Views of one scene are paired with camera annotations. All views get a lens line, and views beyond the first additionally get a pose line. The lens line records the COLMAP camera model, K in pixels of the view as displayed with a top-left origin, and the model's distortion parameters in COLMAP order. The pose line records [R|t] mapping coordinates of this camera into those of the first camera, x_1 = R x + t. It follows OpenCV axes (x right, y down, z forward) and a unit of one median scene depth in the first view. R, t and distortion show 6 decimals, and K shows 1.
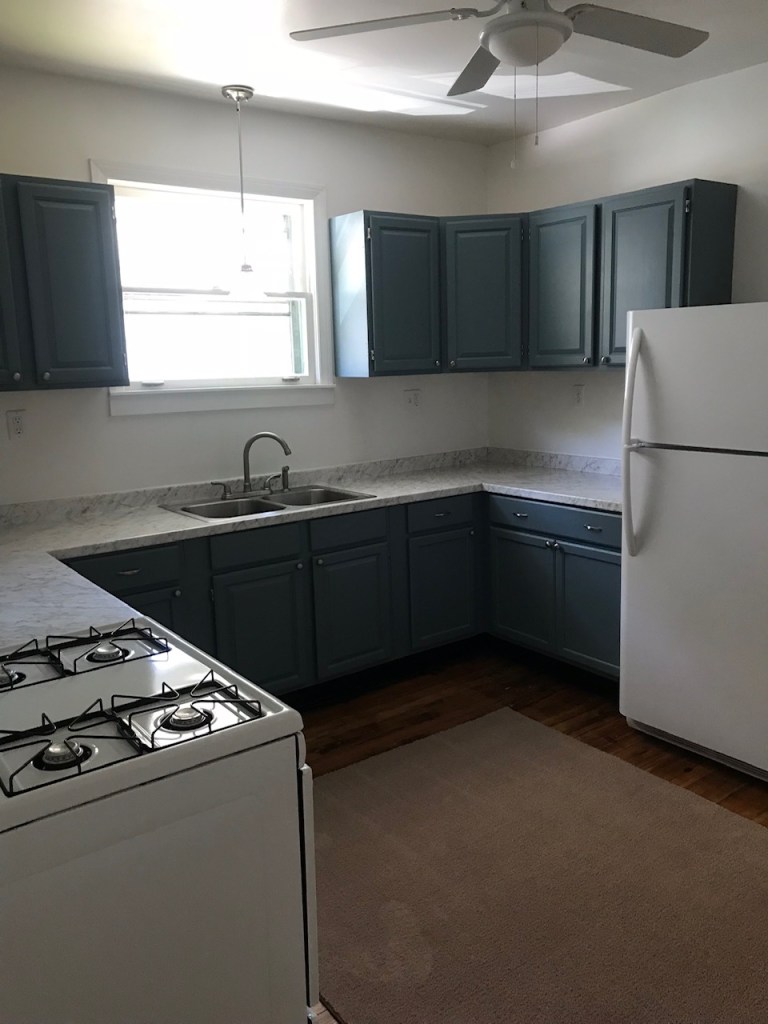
lens RADIAL K [[828.3, 0, 384.0], [0, 828.3, 512.0], [0, 0, 1]] dist [0.071312, -0.088621]
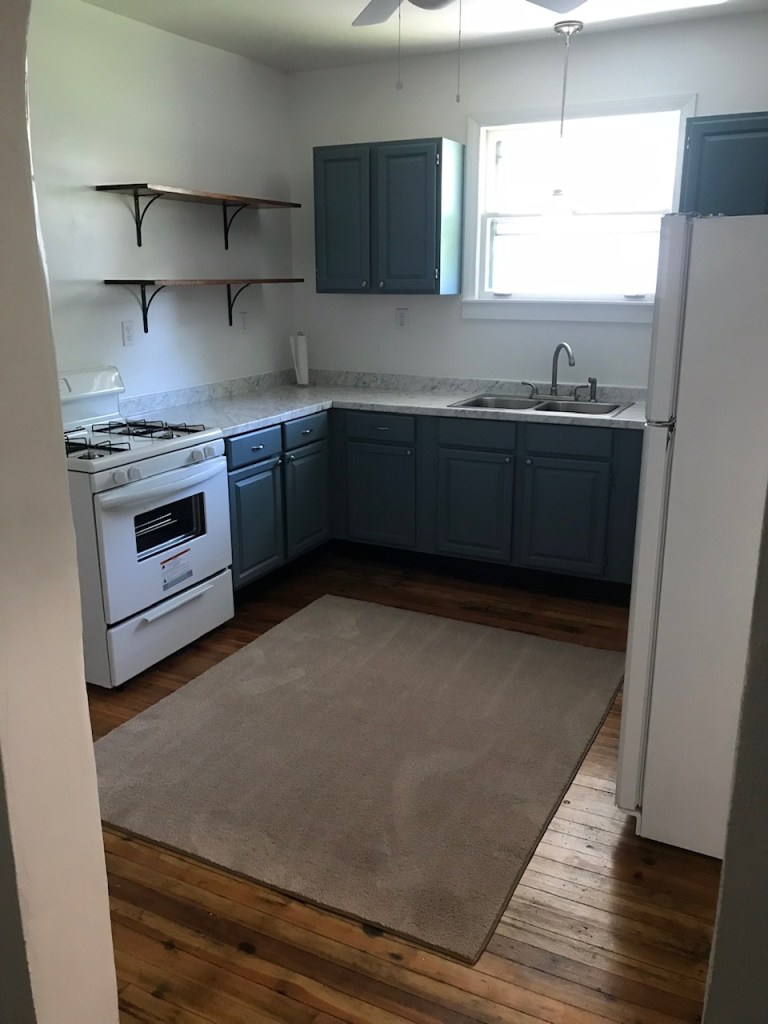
lens RADIAL K [[828.3, 0, 384.0], [0, 828.3, 512.0], [0, 0, 1]] dist [0.071312, -0.088621]
pose [[0.462591, 0.269790, -0.844526, 0.773008], [-0.177187, 0.961490, 0.210100, -0.073480], [0.868686, 0.052448, 0.492579, 0.264608]]
